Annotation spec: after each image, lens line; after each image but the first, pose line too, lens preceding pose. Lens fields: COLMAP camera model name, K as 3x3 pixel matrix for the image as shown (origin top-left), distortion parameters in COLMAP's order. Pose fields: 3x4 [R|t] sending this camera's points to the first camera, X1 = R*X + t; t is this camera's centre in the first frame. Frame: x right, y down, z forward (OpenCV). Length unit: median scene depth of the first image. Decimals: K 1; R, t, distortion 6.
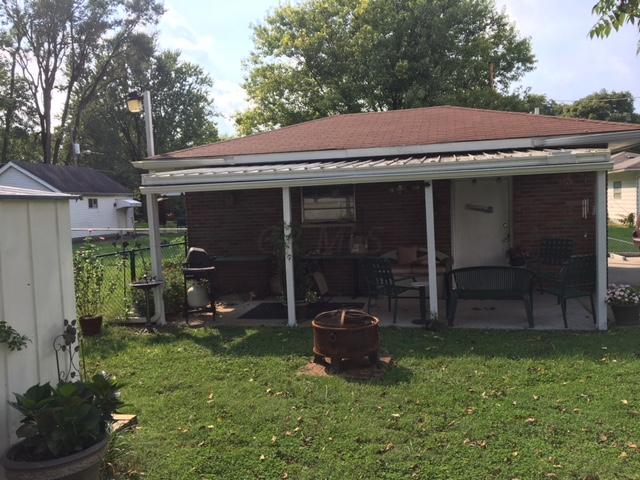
lens RADIAL K [[540.4, 0, 323.7], [0, 540.4, 237.2], [0, 0, 1]] dist [0.108798, -0.150341]
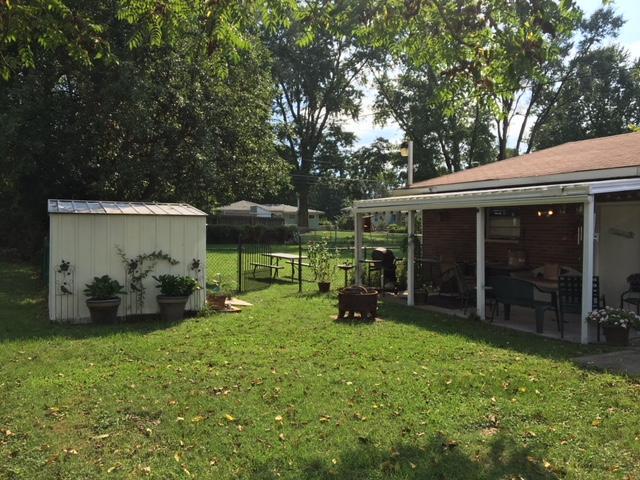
lens RADIAL K [[540.4, 0, 323.7], [0, 540.4, 237.2], [0, 0, 1]] dist [0.108798, -0.150341]
pose [[0.630833, 0.059793, -0.773611, 0.654002], [-0.074489, 0.997088, 0.016324, -0.017836], [0.772335, 0.047327, 0.633450, -0.082977]]
